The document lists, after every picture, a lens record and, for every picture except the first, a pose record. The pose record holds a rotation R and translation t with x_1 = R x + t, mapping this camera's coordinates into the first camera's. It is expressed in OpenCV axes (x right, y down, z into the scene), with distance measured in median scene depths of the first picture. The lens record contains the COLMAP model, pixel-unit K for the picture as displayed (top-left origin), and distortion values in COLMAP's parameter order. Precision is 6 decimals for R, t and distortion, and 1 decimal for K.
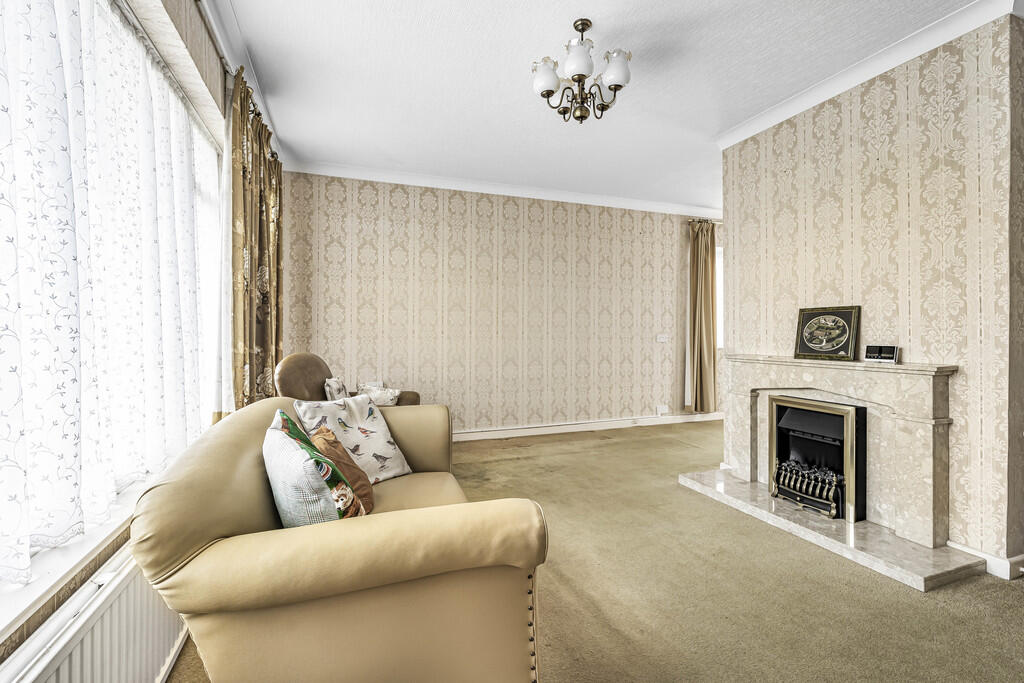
lens RADIAL K [[464.7, 0, 512.3], [0, 464.7, 334.0], [0, 0, 1]] dist [0.002182, 0.000346]
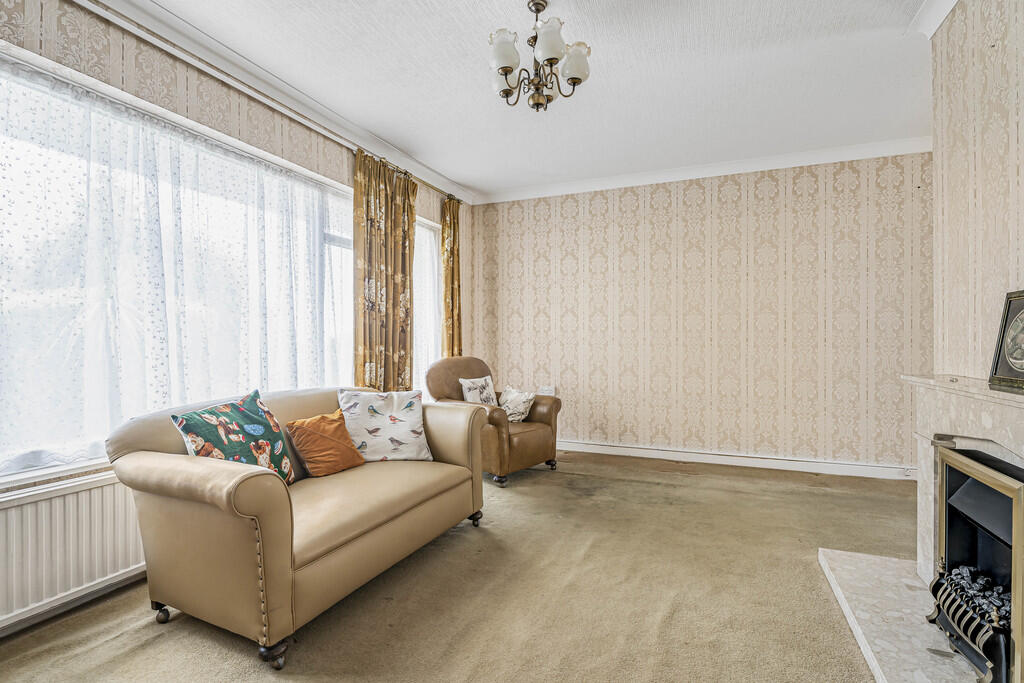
lens RADIAL K [[482.8, 0, 512.0], [0, 482.8, 341.5], [0, 0, 1]] dist [-0.016390, -0.000736]
pose [[0.729629, -0.000326, -0.683843, 0.426165], [-0.000522, 0.999999, -0.001035, 0.002955], [0.683843, 0.001112, 0.729628, 0.154282]]
